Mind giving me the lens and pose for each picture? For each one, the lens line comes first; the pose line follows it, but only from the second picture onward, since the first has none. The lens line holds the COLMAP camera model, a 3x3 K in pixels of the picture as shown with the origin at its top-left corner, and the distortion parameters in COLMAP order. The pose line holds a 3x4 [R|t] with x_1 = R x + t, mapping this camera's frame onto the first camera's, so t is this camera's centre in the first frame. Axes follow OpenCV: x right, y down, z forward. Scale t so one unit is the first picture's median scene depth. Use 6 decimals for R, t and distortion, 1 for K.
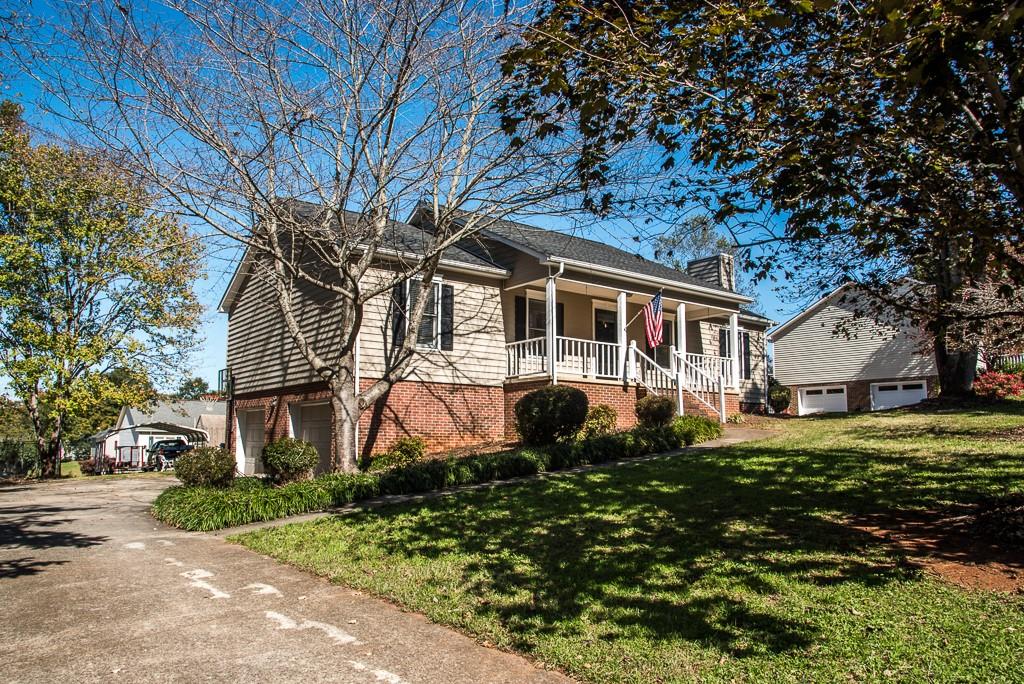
lens RADIAL K [[698.7, 0, 502.9], [0, 698.7, 354.9], [0, 0, 1]] dist [-0.077970, 0.049018]
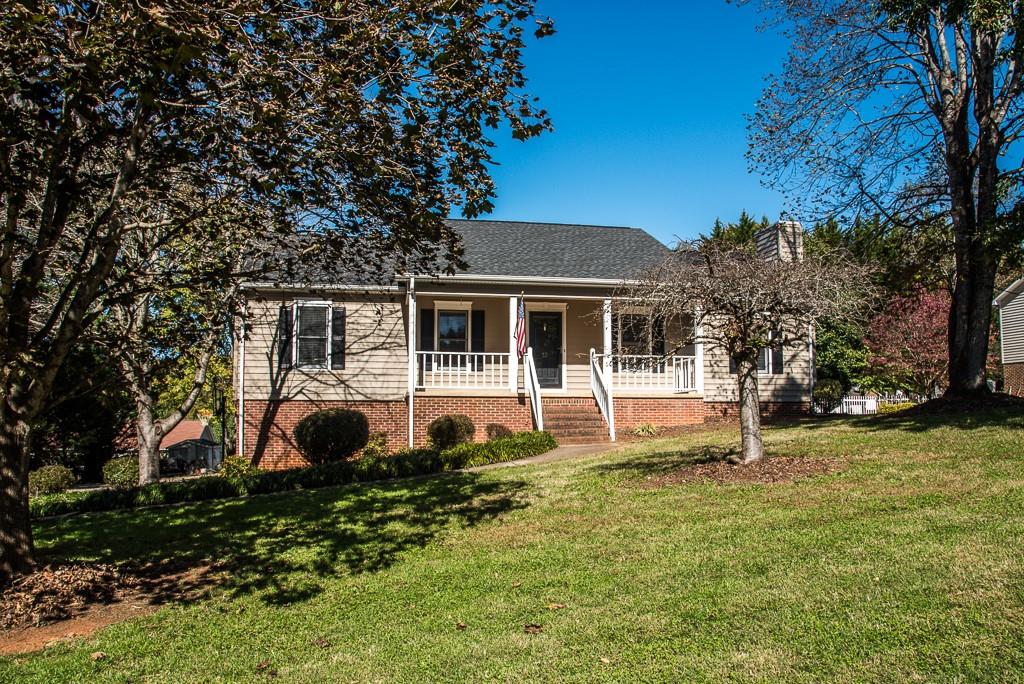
lens RADIAL K [[698.7, 0, 502.9], [0, 698.7, 354.9], [0, 0, 1]] dist [-0.077970, 0.049018]
pose [[0.899175, -0.053206, -0.434341, 0.597271], [0.062614, 0.998011, 0.007368, -0.020402], [0.433085, -0.033821, 0.900718, 0.157180]]
